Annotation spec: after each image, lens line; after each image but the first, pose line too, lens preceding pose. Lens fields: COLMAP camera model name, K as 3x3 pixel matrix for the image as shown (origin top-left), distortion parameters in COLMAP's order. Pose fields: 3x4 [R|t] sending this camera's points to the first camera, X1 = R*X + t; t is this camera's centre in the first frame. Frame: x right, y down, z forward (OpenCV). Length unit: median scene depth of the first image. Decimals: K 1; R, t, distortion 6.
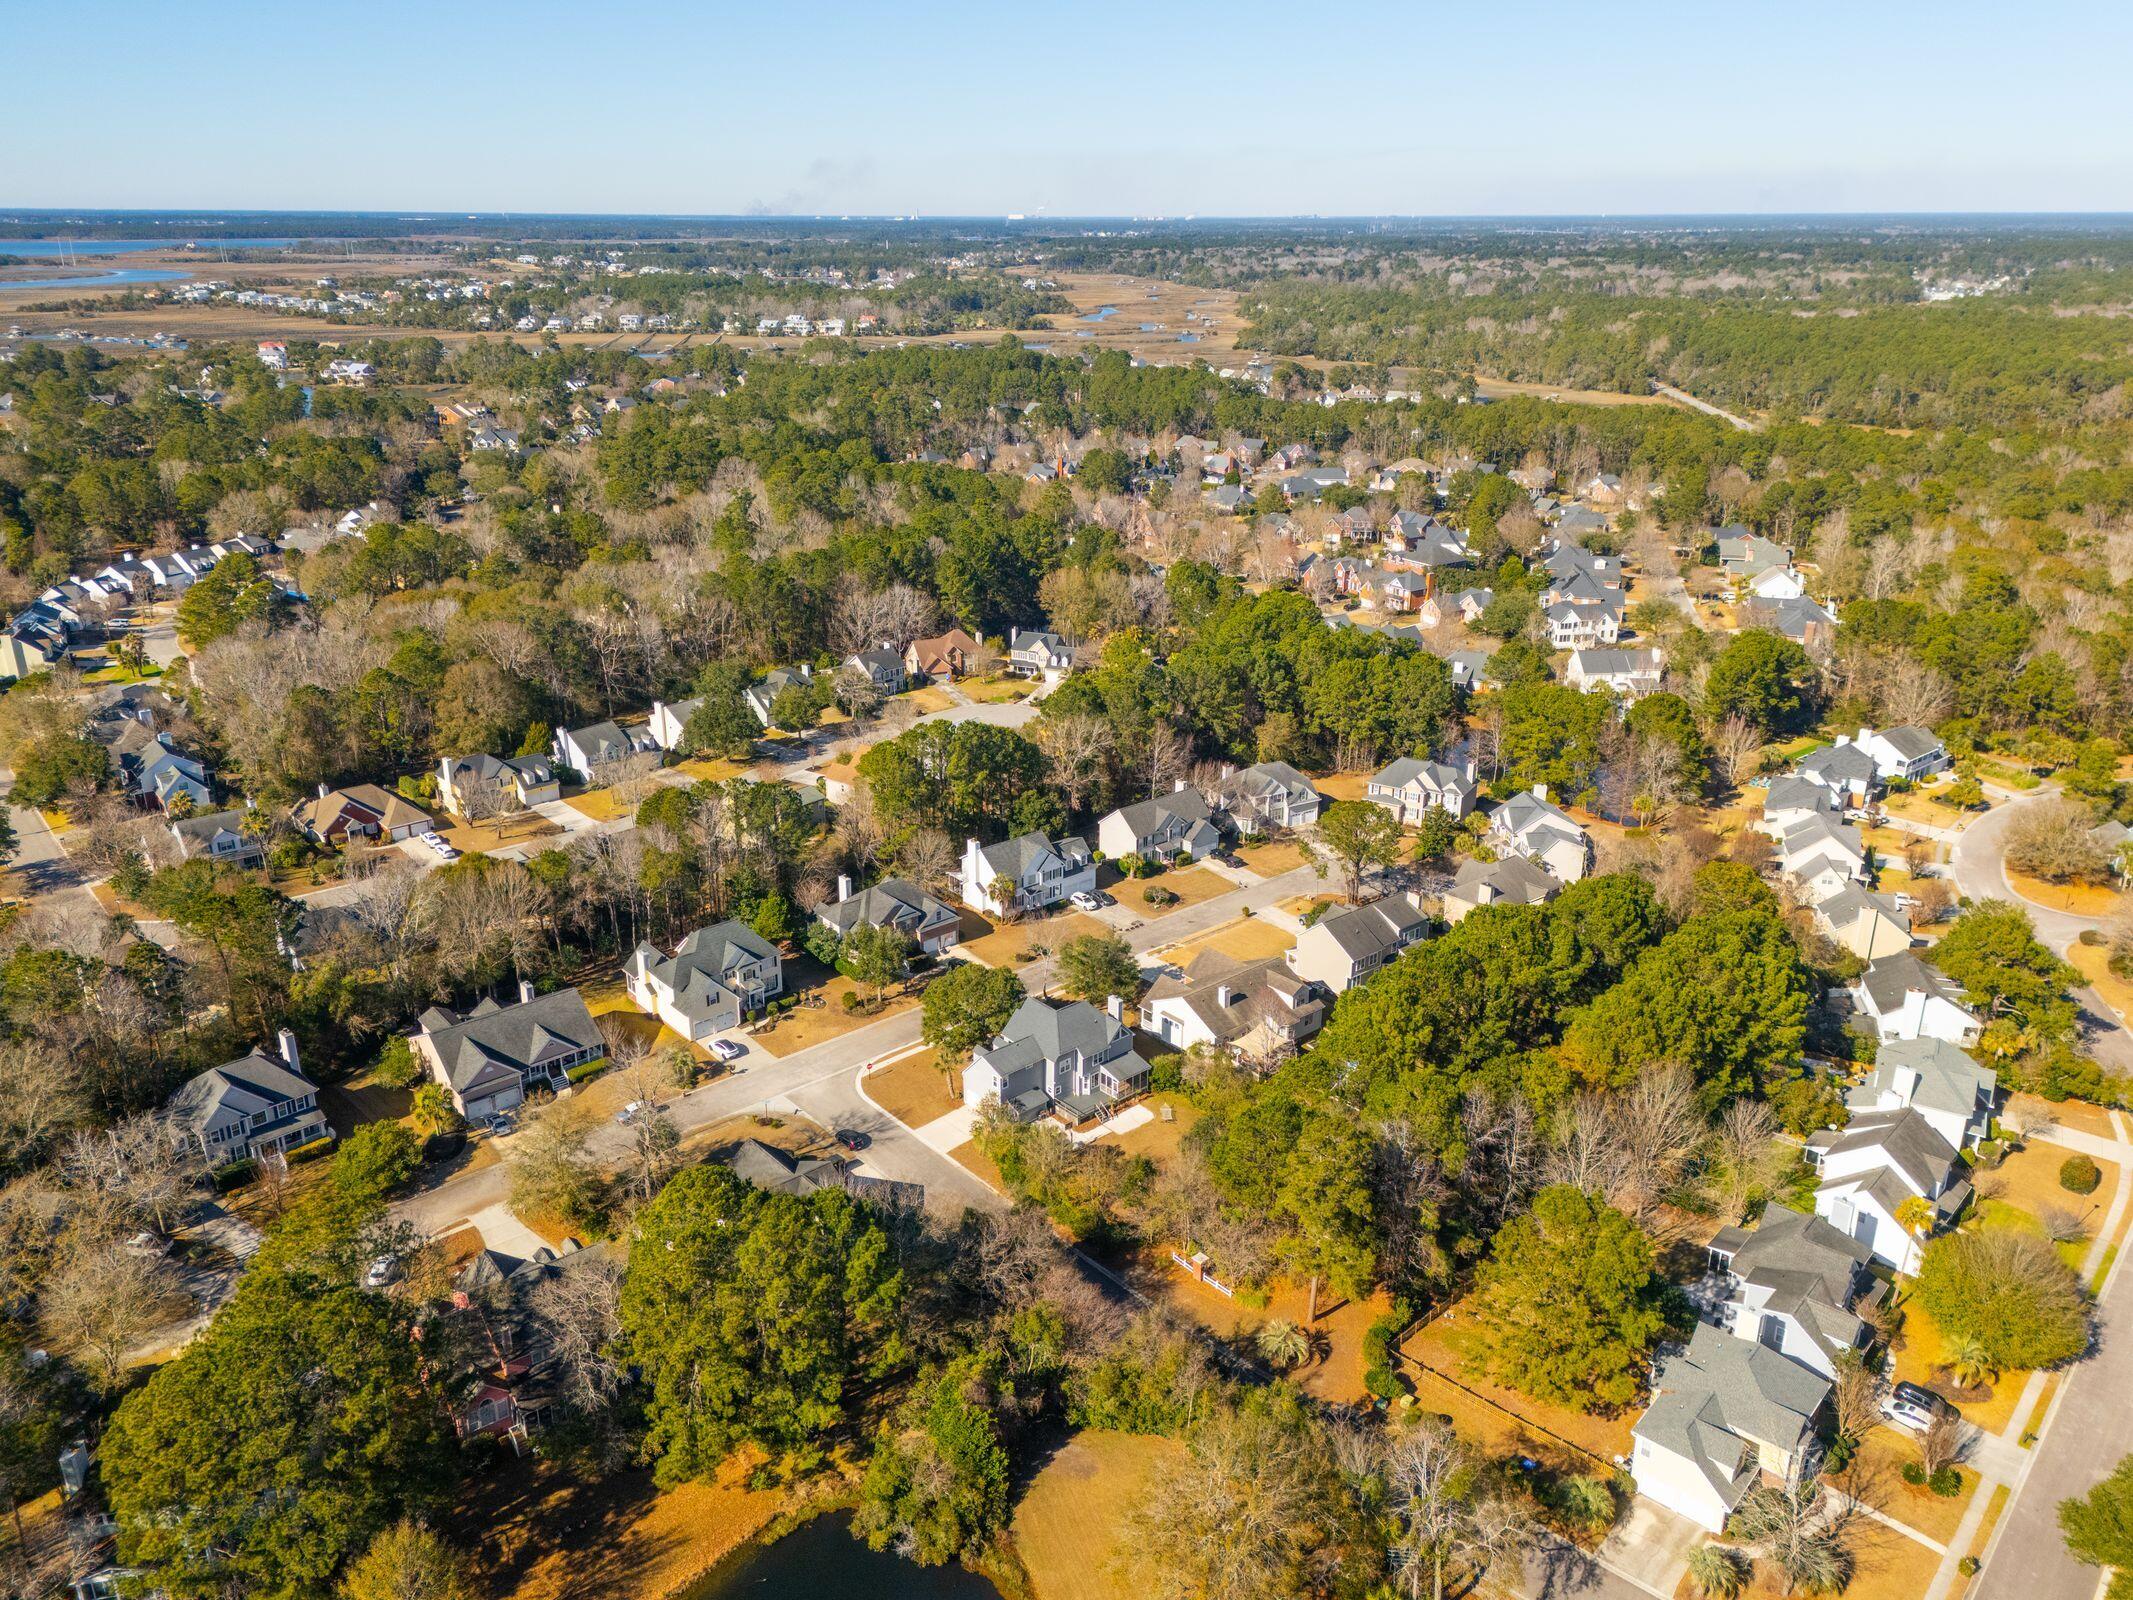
lens RADIAL K [[1565.7, 0, 1064.2], [0, 1565.7, 795.0], [0, 0, 1]] dist [0.073456, -0.073076]
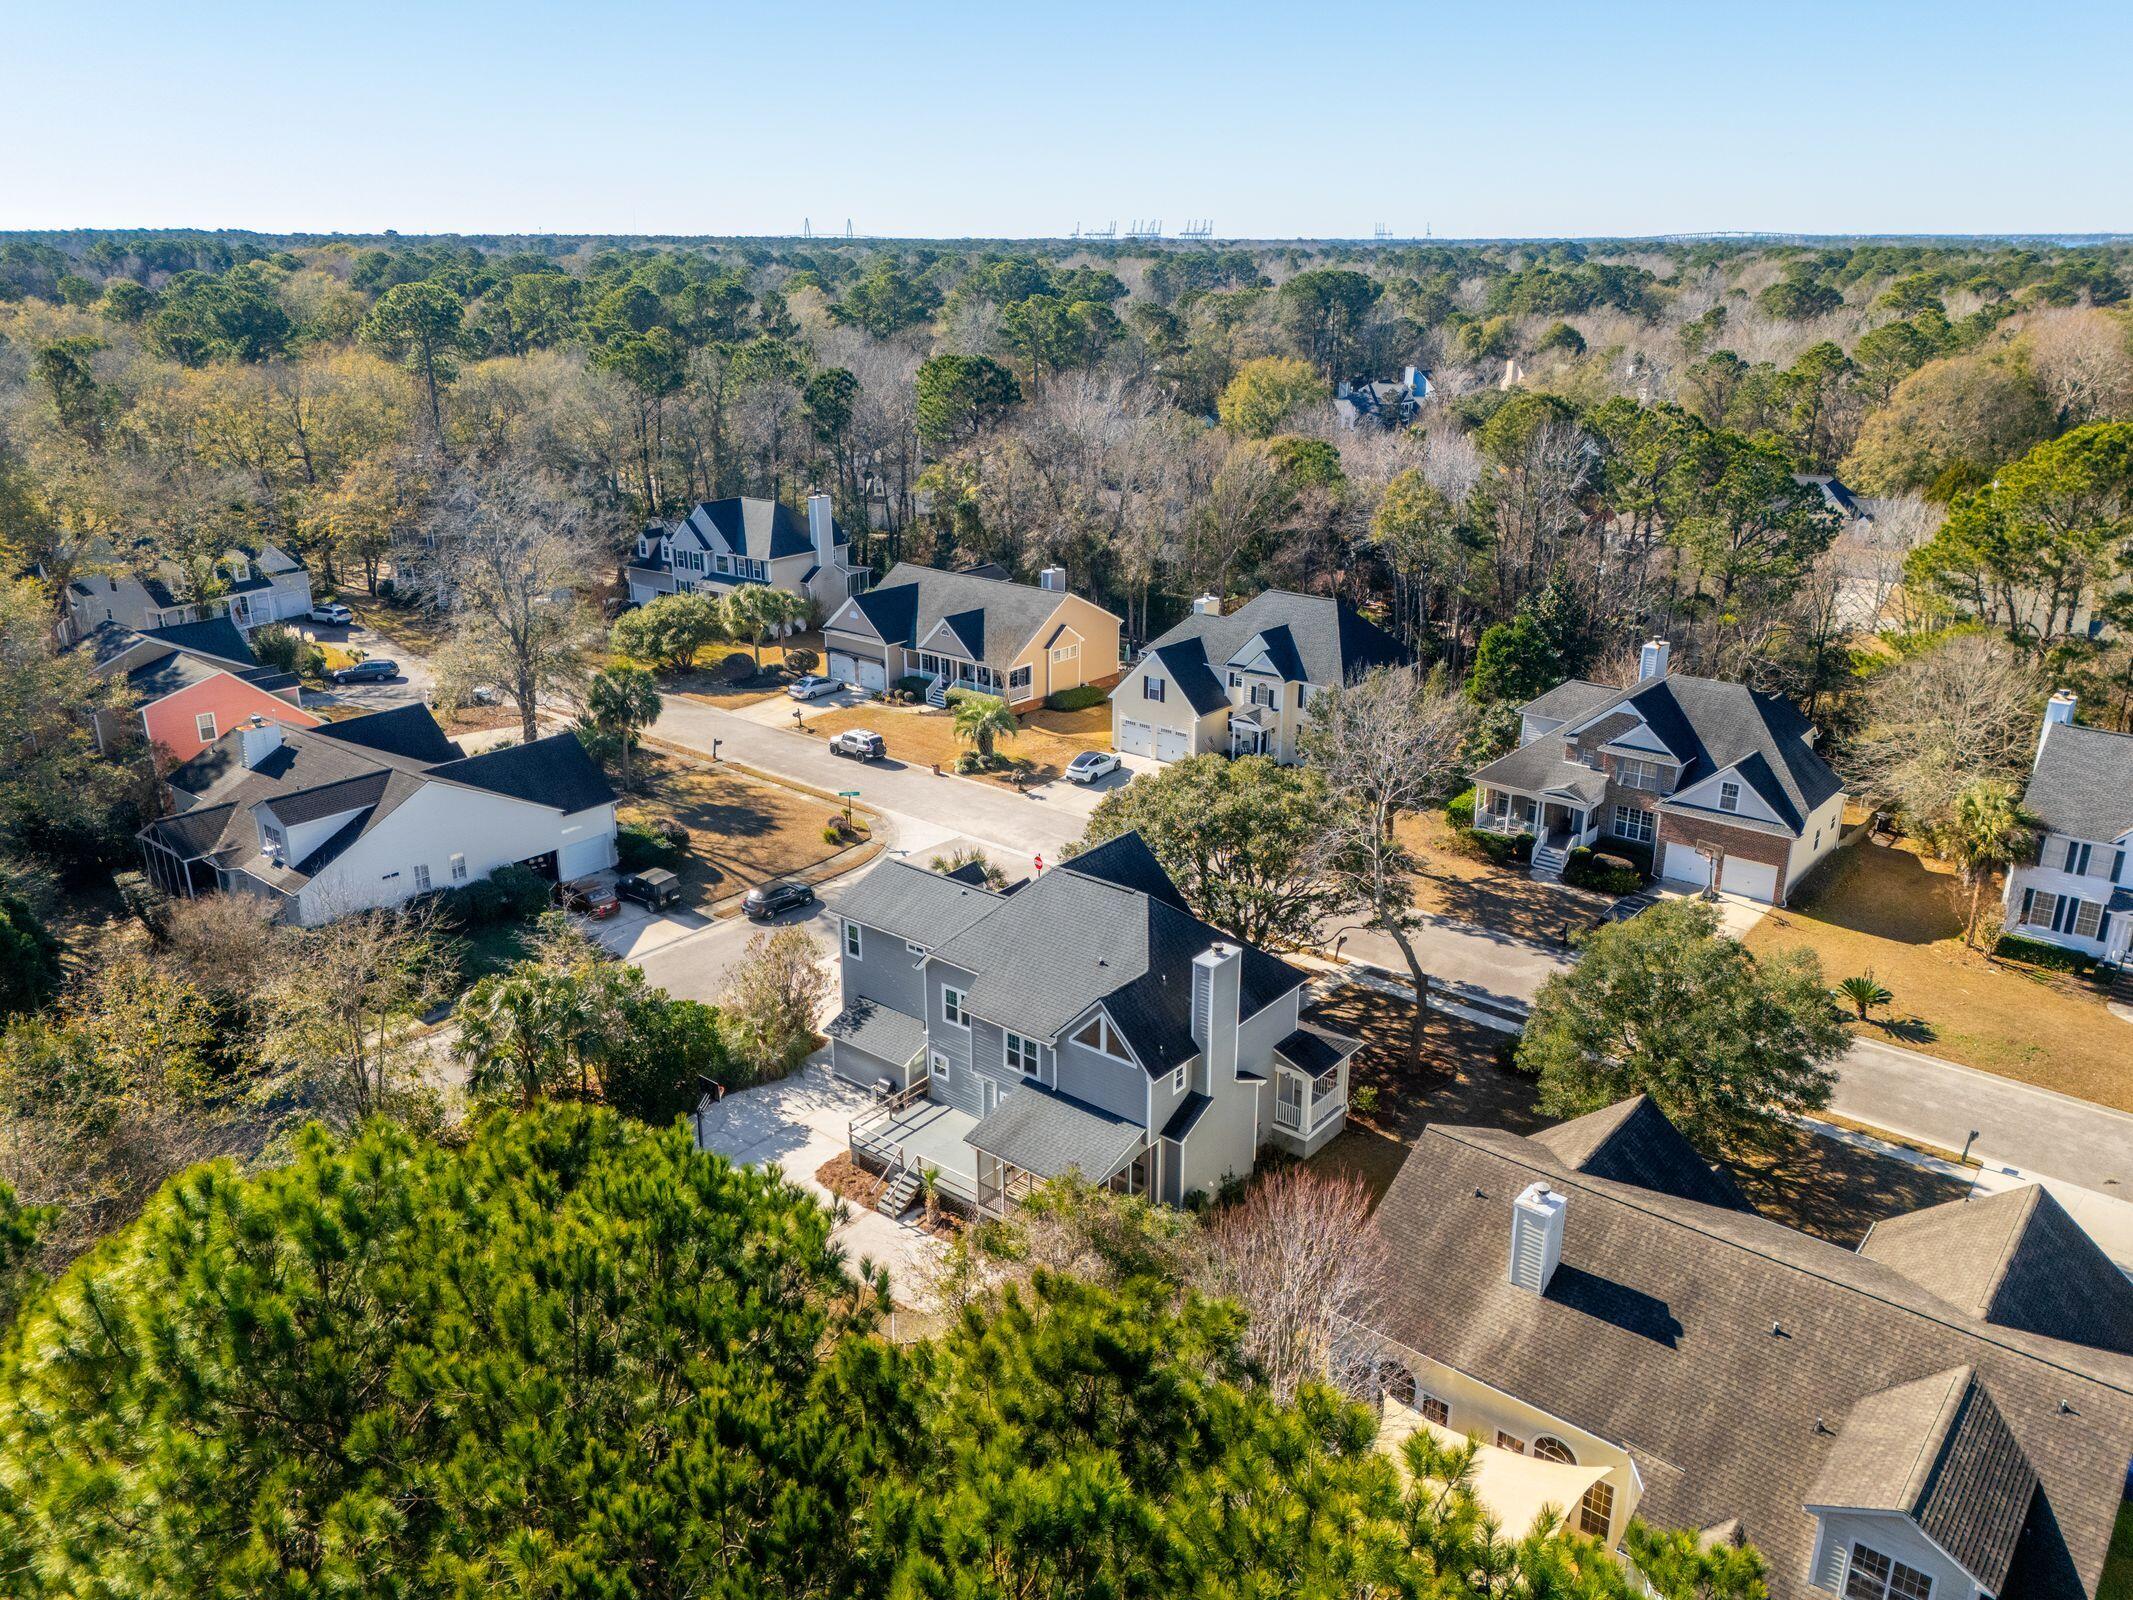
lens RADIAL K [[1565.7, 0, 1056.8], [0, 1565.7, 806.6], [0, 0, 1]] dist [0.073456, -0.073076]
pose [[0.165260, 0.332754, -0.928420, 0.229998], [-0.340202, 0.902819, 0.263022, 0.034688], [0.925717, 0.272383, 0.262403, 0.734106]]
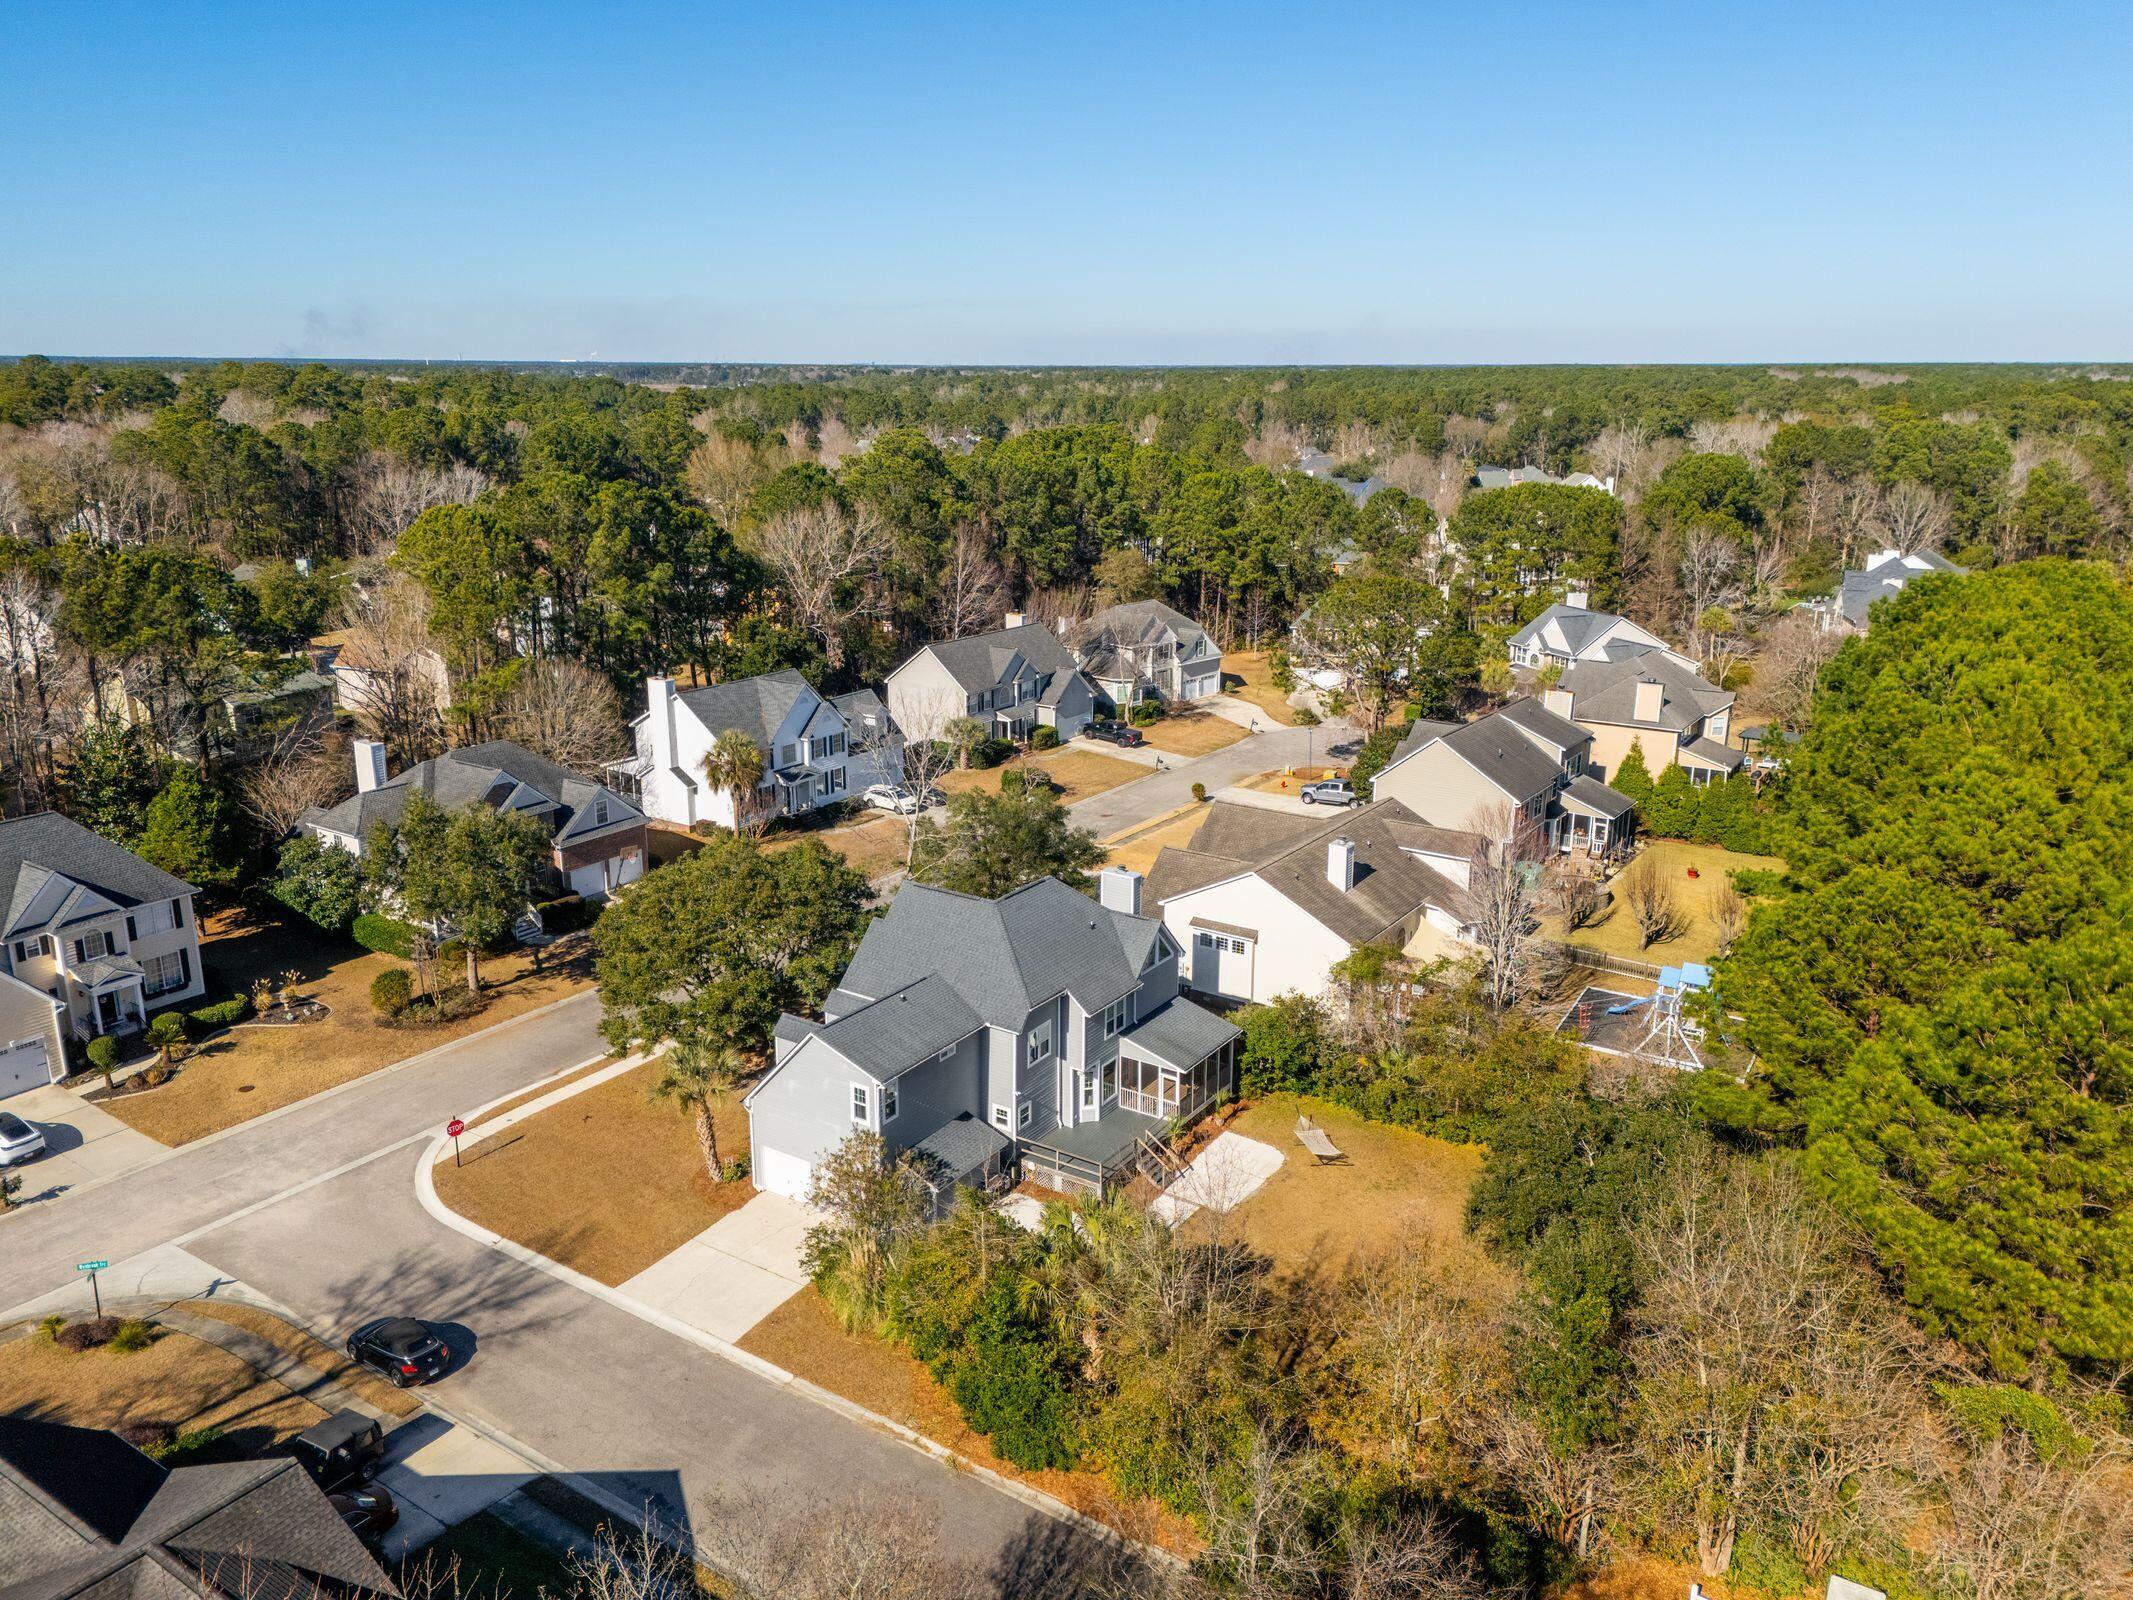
lens RADIAL K [[1565.7, 0, 1069.2], [0, 1565.7, 802.4], [0, 0, 1]] dist [0.073456, -0.073076]
pose [[0.964428, -0.068244, 0.255386, -0.064146], [0.088858, 0.993578, -0.070054, 0.114230], [-0.248965, 0.090256, 0.964298, 0.515138]]
